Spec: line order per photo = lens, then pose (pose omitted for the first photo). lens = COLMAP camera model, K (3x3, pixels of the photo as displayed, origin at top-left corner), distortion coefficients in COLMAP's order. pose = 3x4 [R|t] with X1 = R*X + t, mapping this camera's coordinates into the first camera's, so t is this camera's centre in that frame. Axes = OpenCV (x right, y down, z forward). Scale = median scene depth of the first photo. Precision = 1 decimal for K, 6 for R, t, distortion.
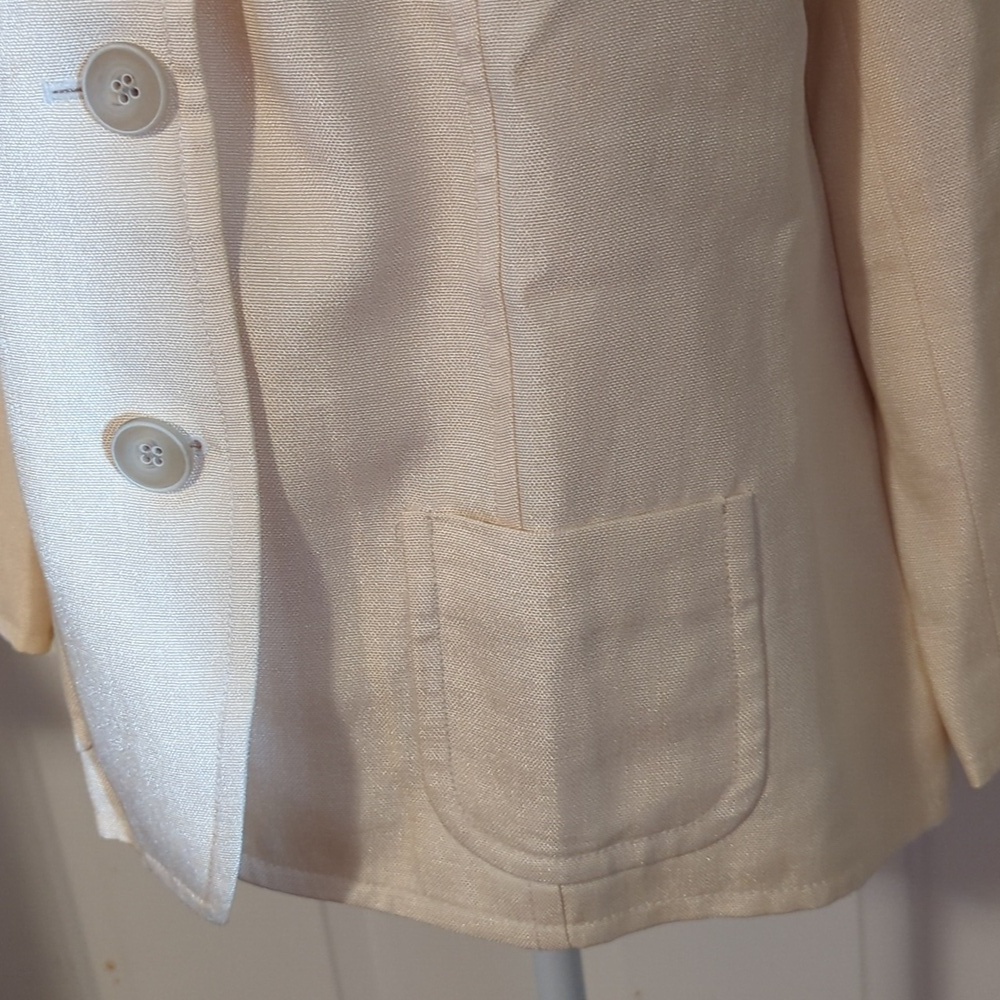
lens RADIAL K [[1621.0, 0, 502.8], [0, 1621.0, 504.8], [0, 0, 1]] dist [0.047867, 0.000000]
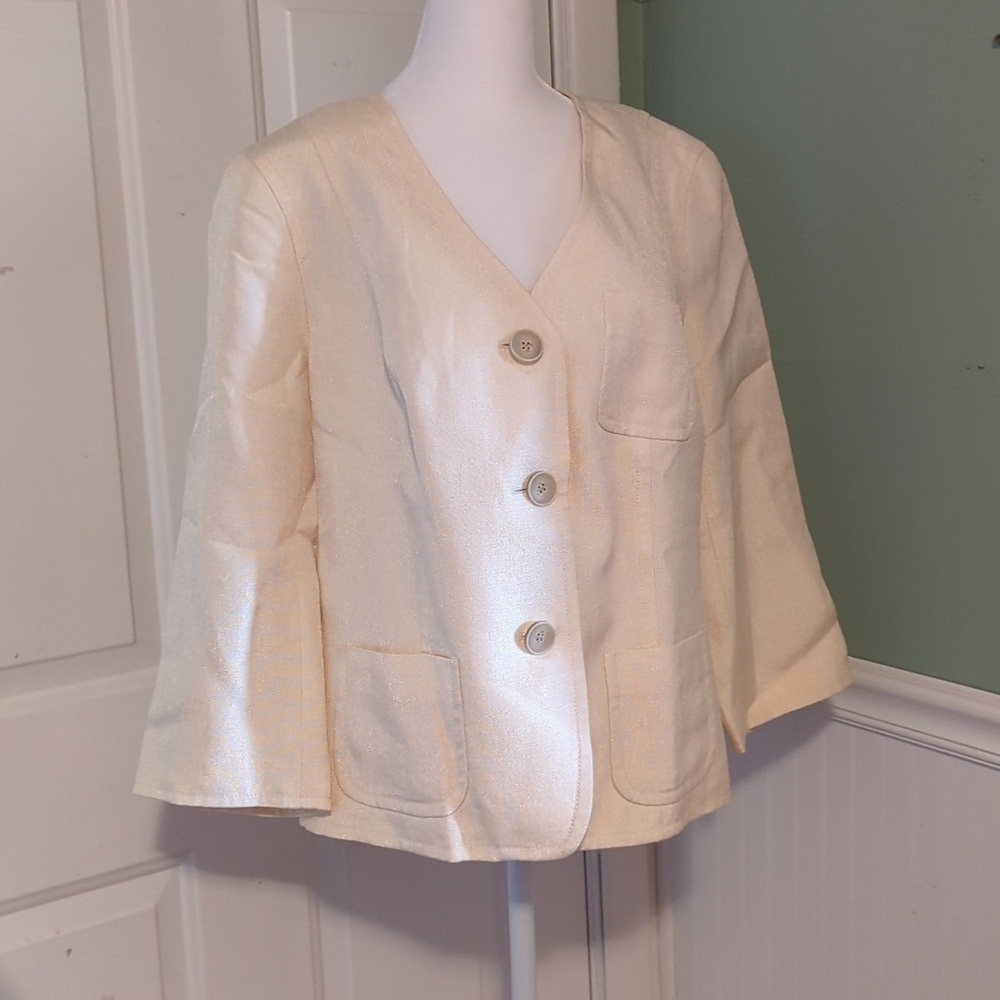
lens RADIAL K [[1621.0, 0, 500.6], [0, 1621.0, 501.8], [0, 0, 1]] dist [0.047867, 0.000000]
pose [[0.703047, -0.034382, 0.710312, -1.985676], [0.255246, 0.944476, -0.206919, 0.263892], [-0.663758, 0.326778, 0.672786, -0.641588]]
